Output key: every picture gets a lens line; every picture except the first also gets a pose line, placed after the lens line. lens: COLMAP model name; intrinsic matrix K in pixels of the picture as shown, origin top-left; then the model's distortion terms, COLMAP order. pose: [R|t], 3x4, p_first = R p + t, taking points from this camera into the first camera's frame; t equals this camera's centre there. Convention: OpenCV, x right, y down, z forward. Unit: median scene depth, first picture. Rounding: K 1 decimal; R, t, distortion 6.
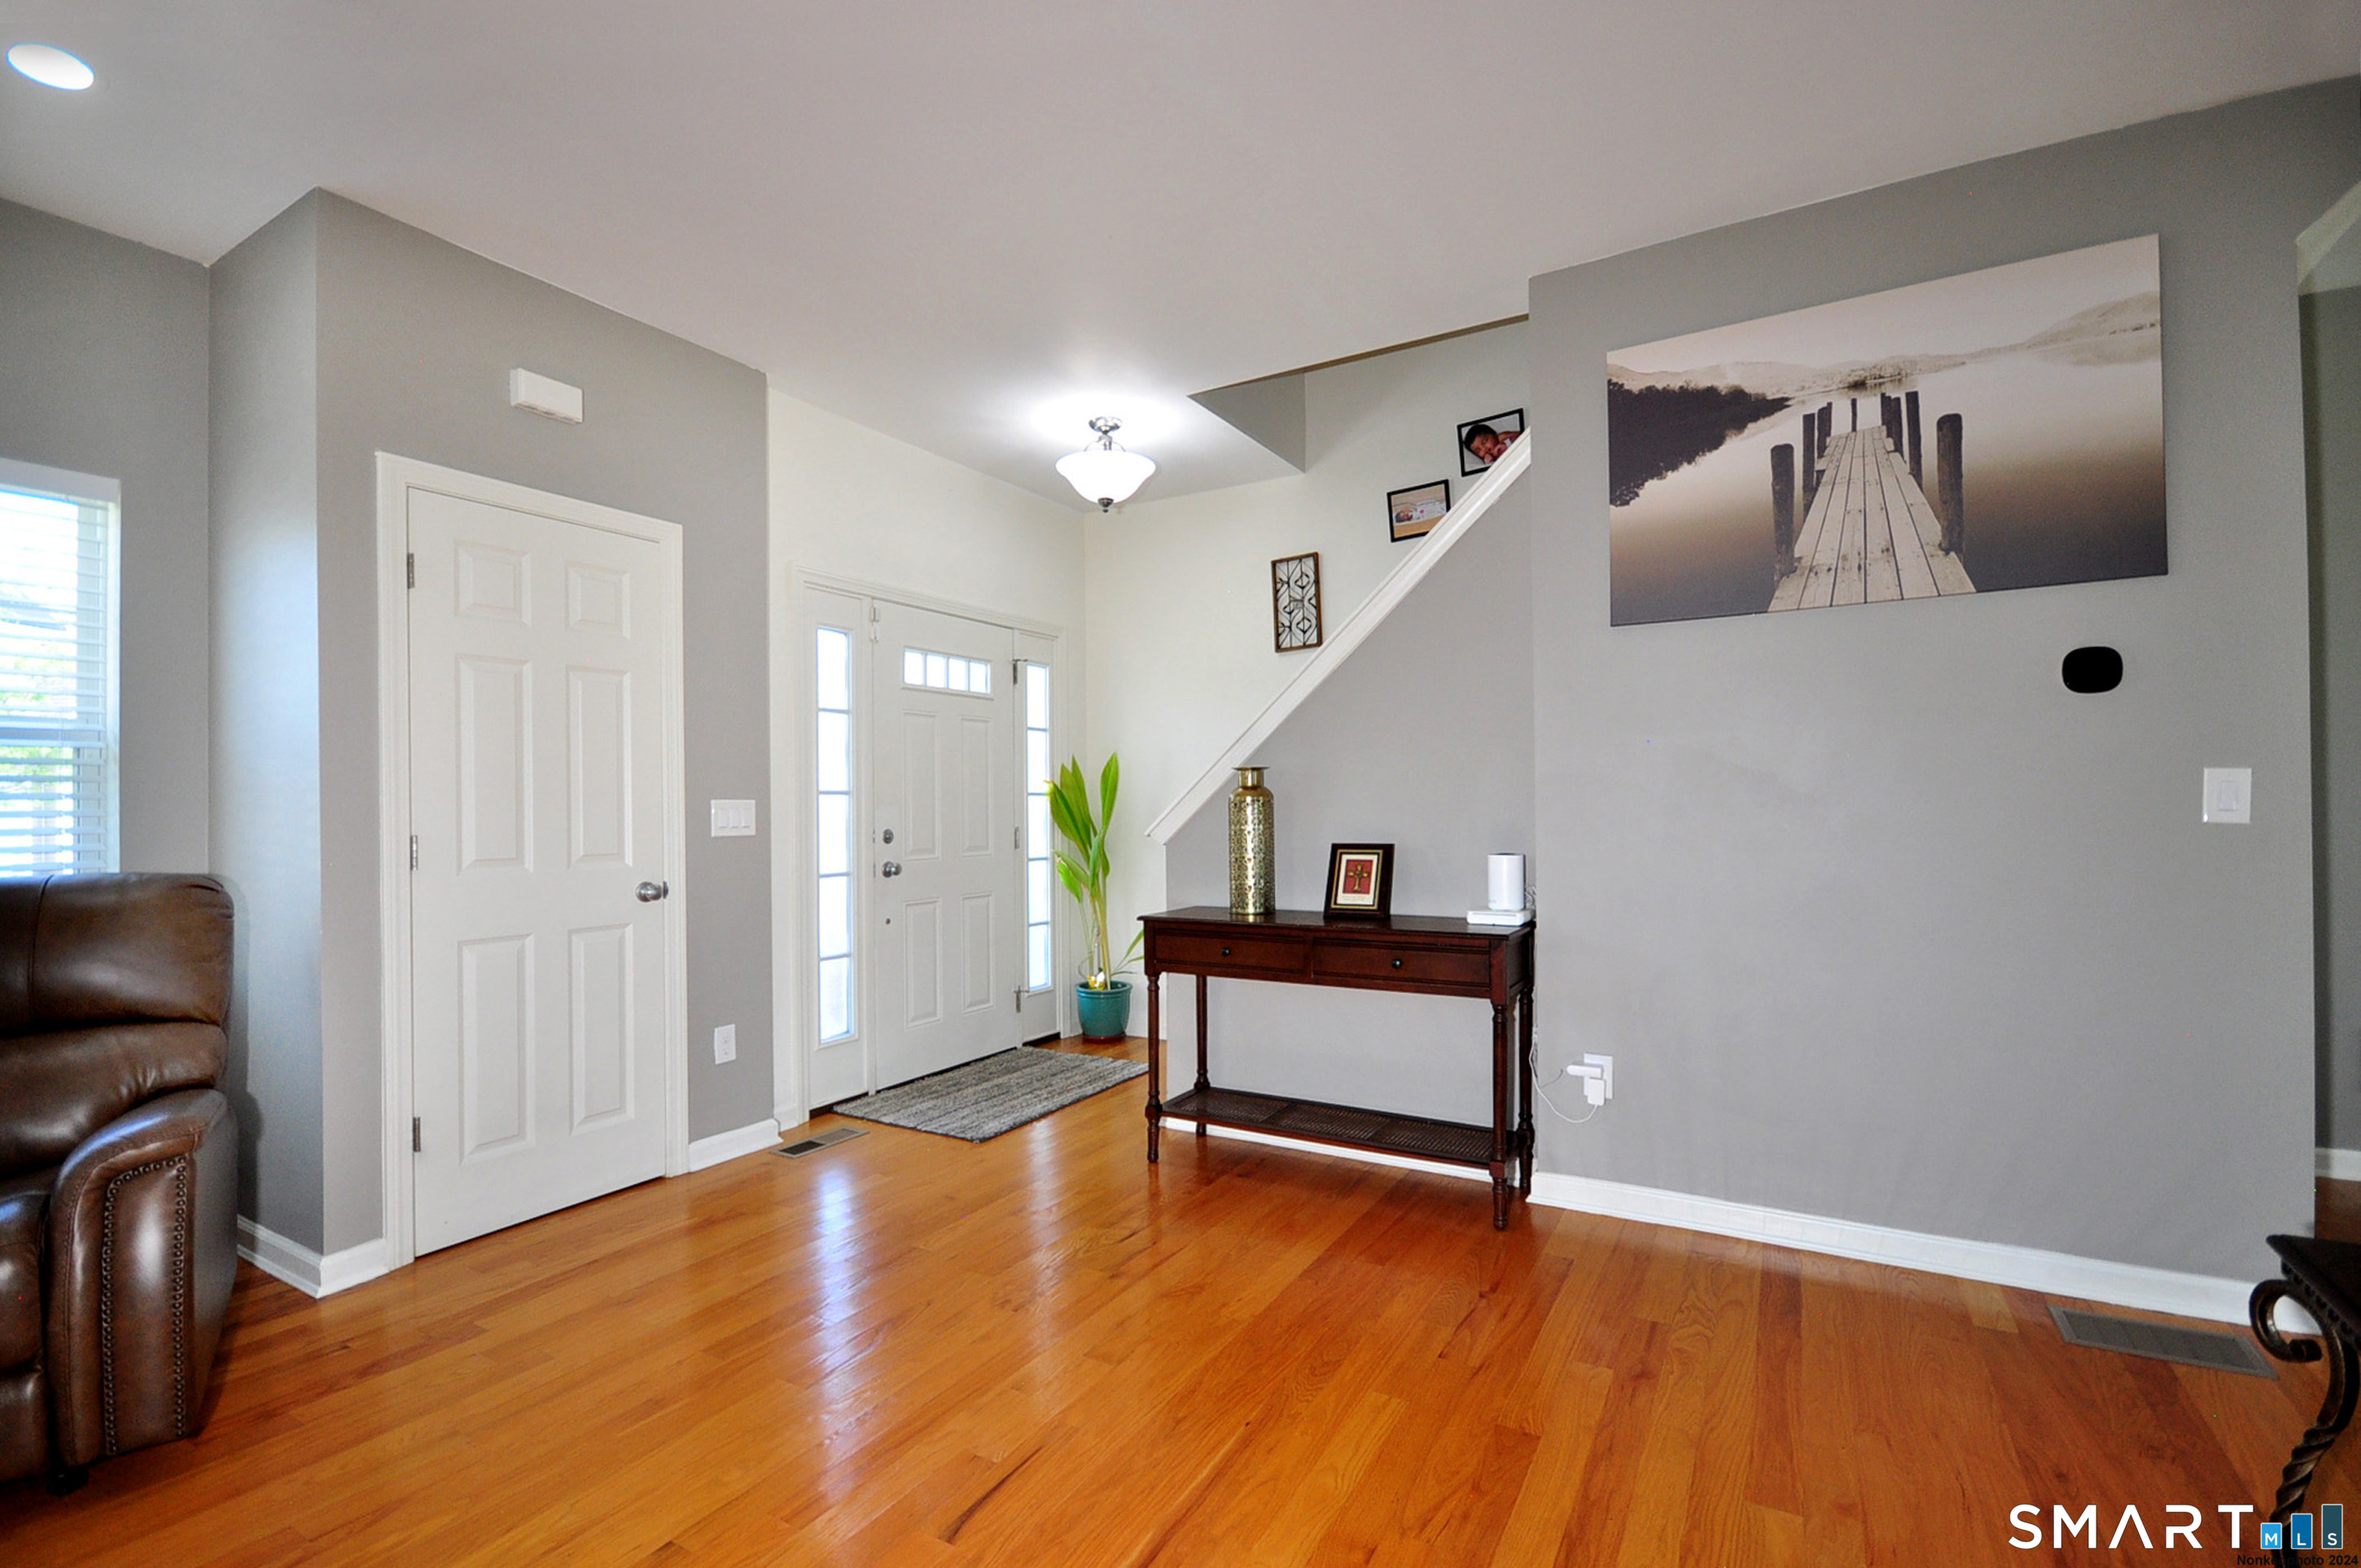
lens RADIAL K [[1066.4, 0, 1158.0], [0, 1066.4, 811.7], [0, 0, 1]] dist [-0.000400, -0.000329]
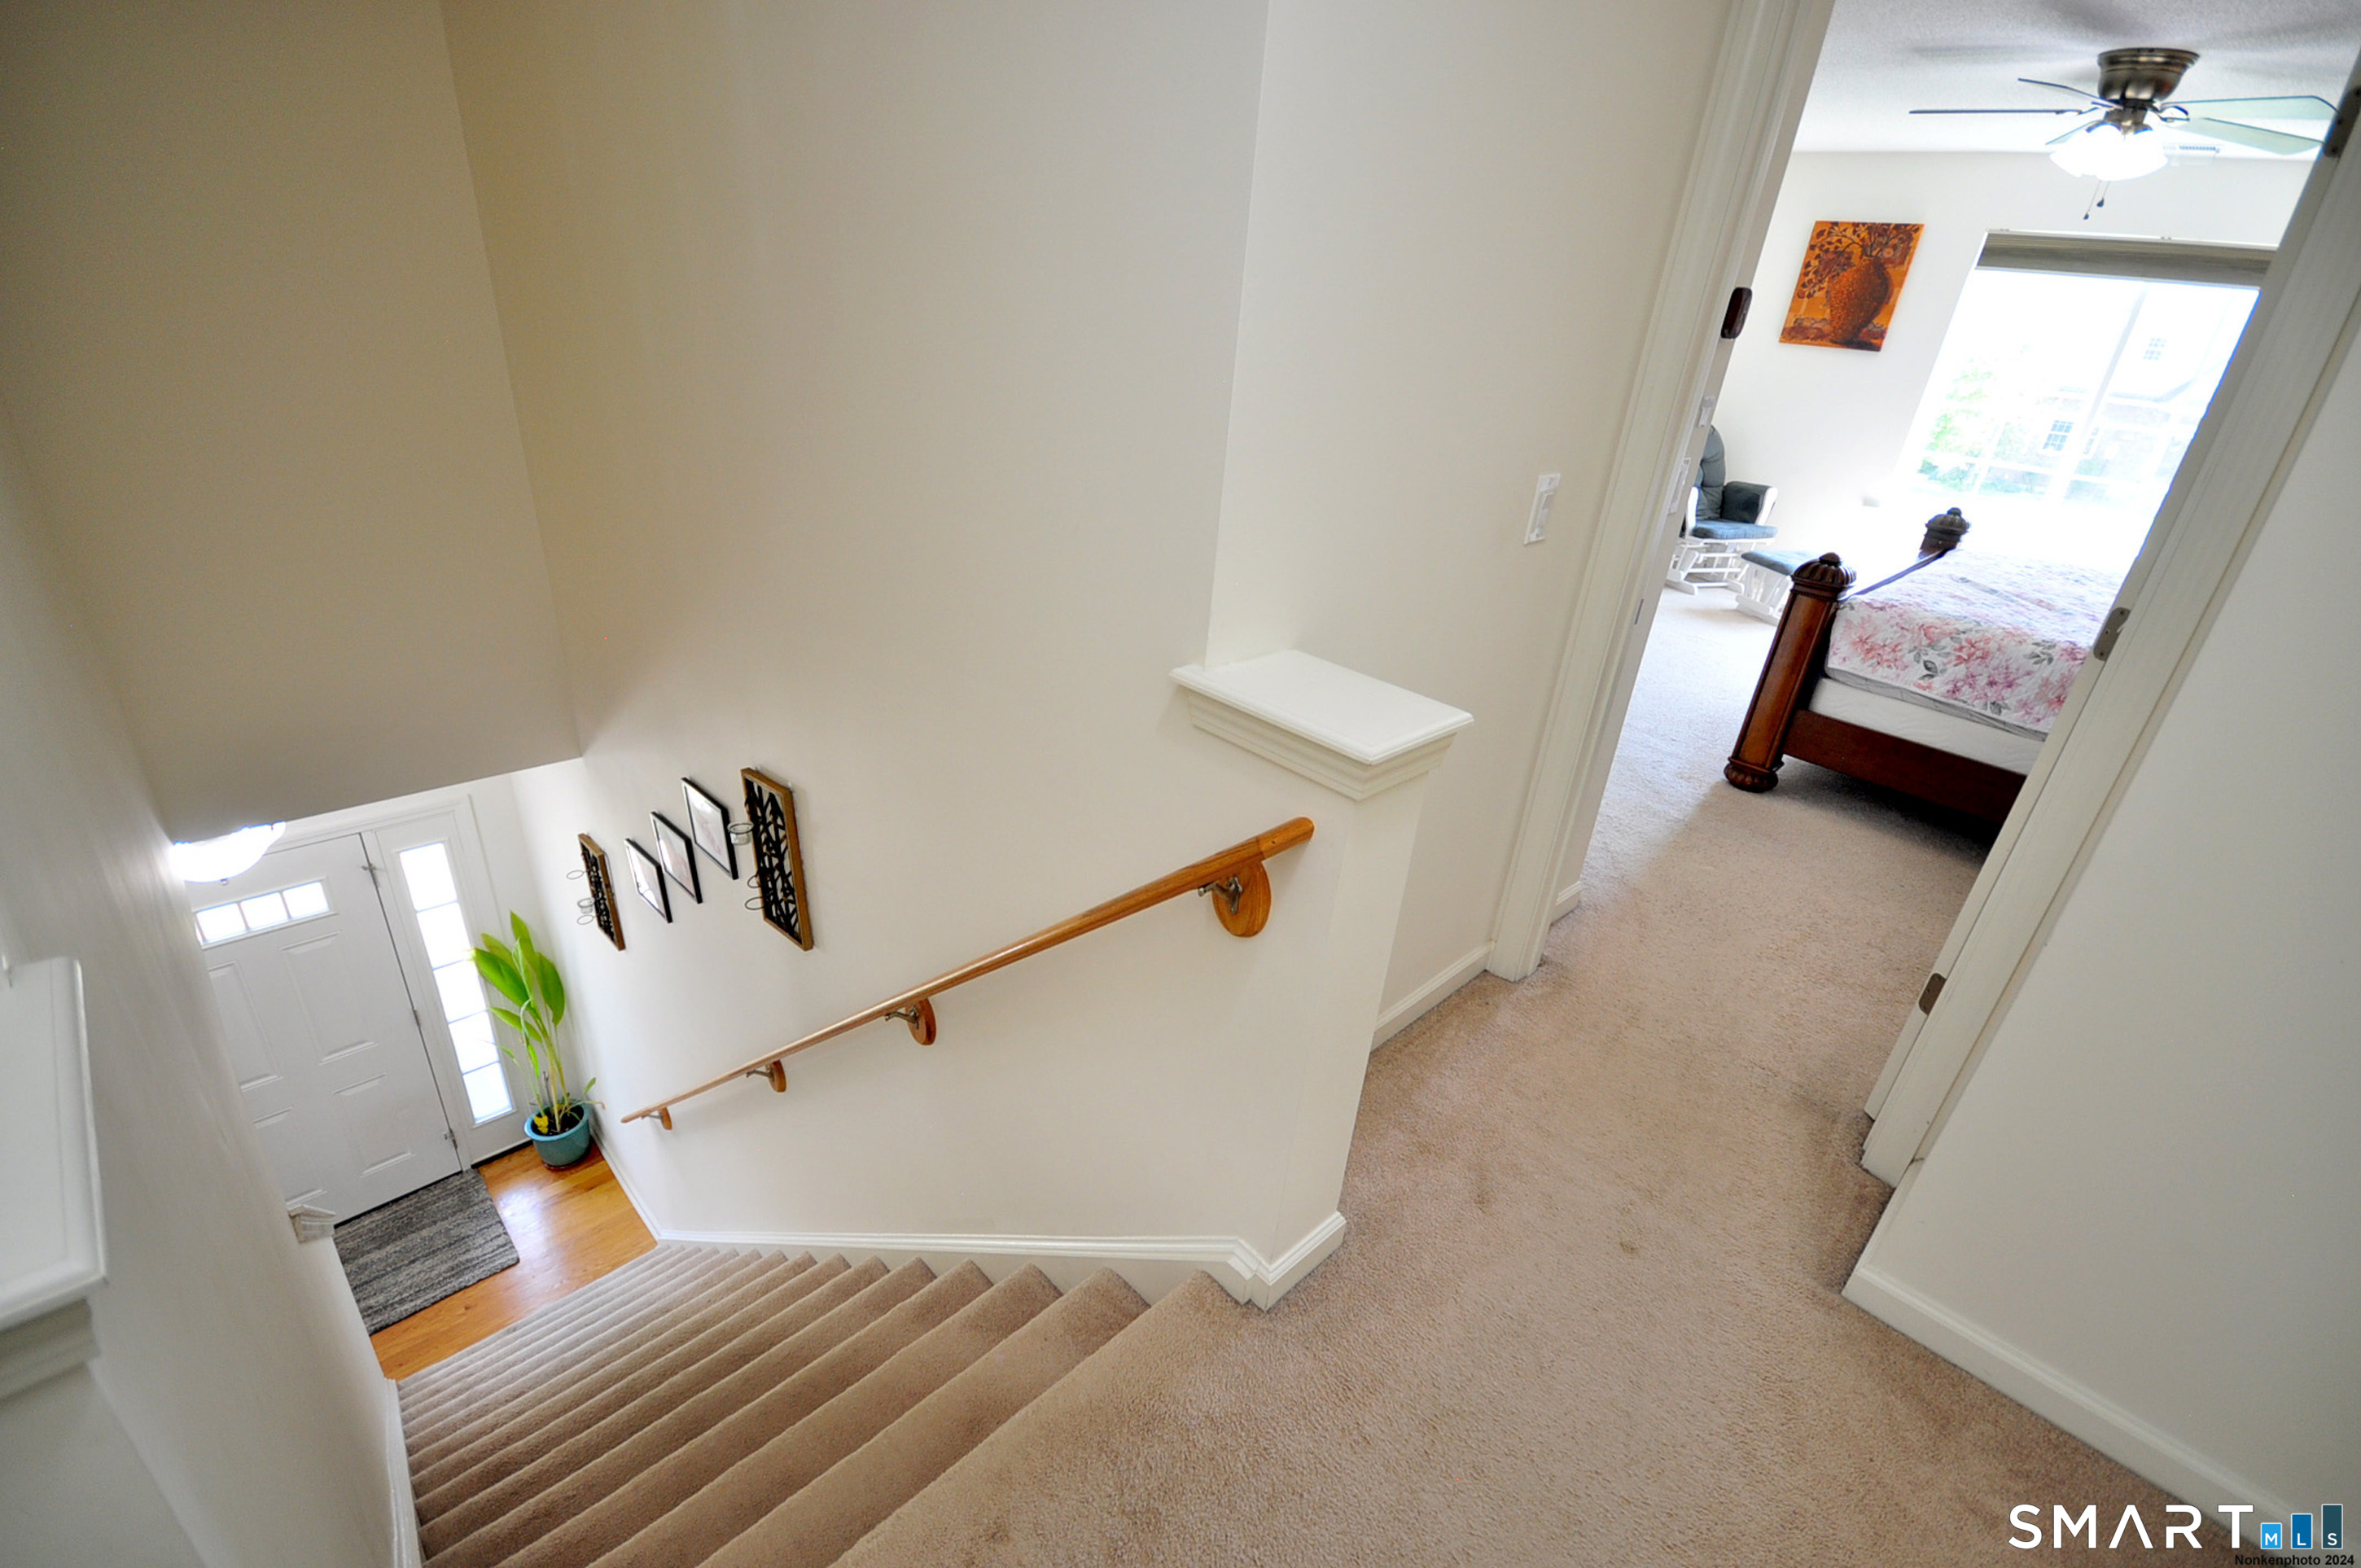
lens RADIAL K [[1037.5, 0, 1165.3], [0, 1037.5, 794.4], [0, 0, 1]] dist [-0.001558, -0.000190]
pose [[0.960997, 0.195087, -0.196026, 0.954385], [-0.088466, 0.888406, 0.450453, -0.913662], [0.262028, -0.415543, 0.871014, 0.592855]]
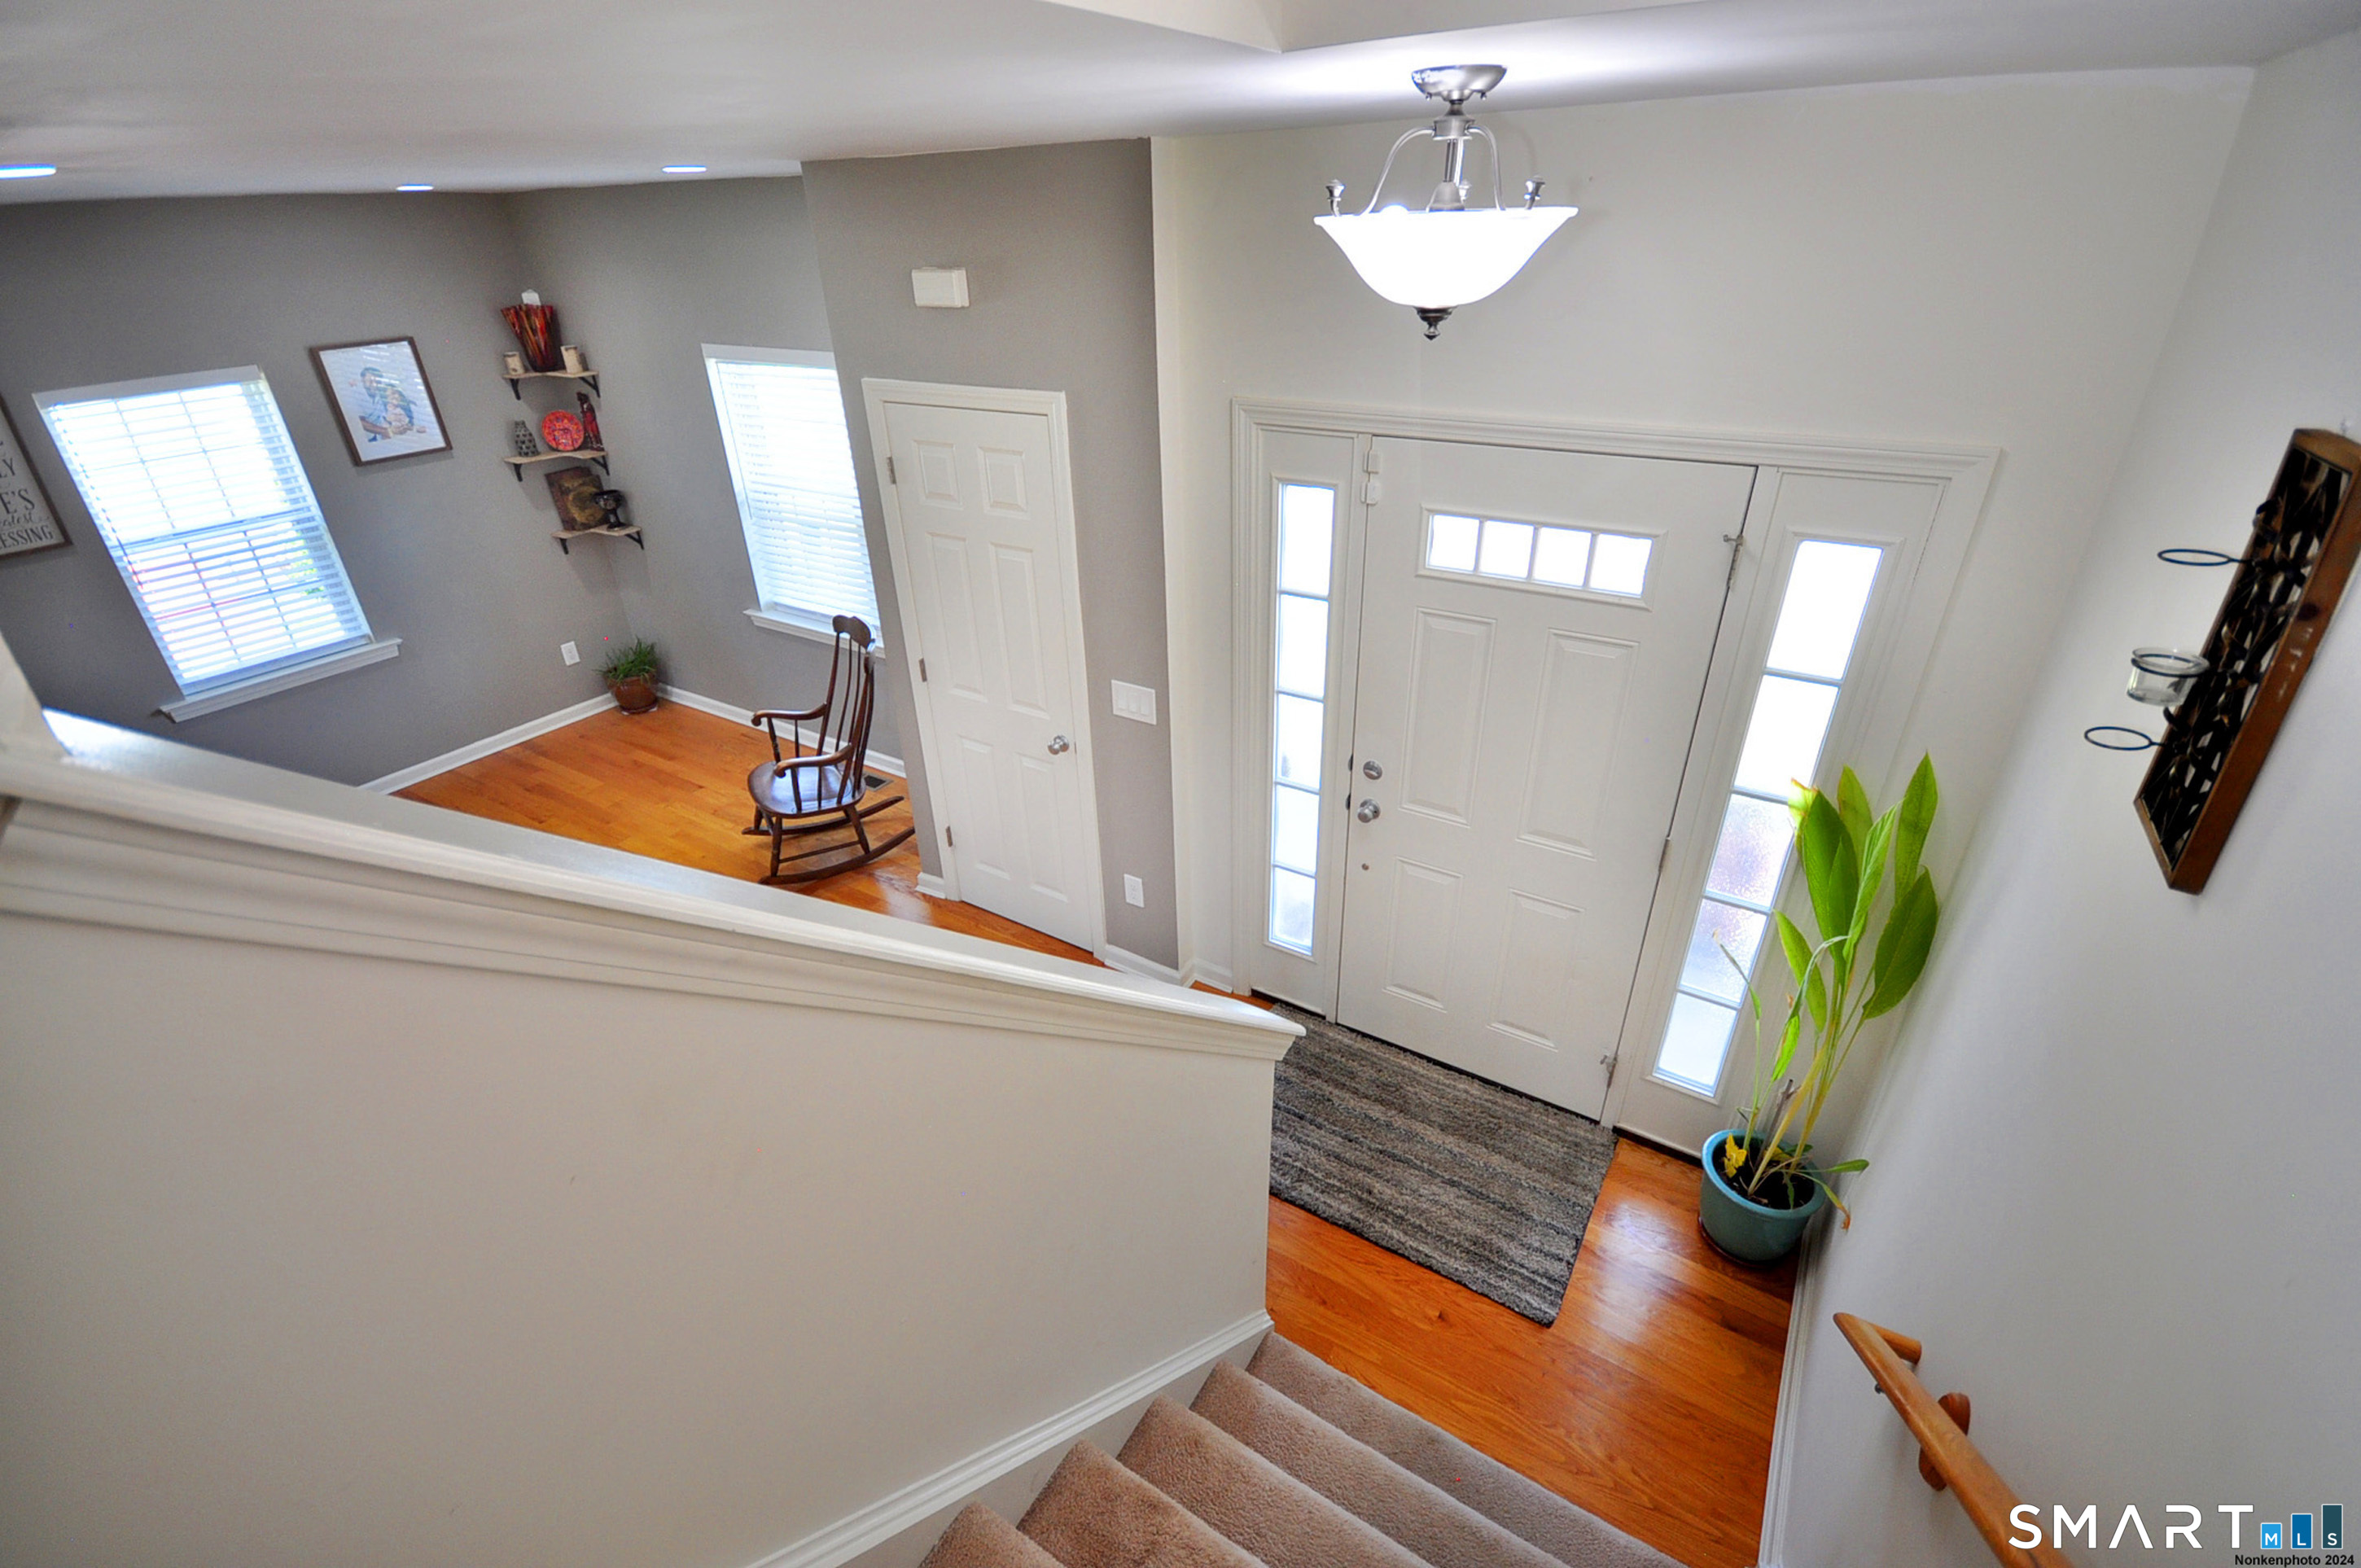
lens RADIAL K [[1037.0, 0, 1180.5], [0, 1037.0, 784.0], [0, 0, 1]] dist [-0.000334, -0.000065]
pose [[-0.032113, 0.490226, -0.871004, 0.454001], [0.030102, 0.871532, 0.489414, -0.386125], [0.999031, -0.010502, -0.042744, 1.072669]]
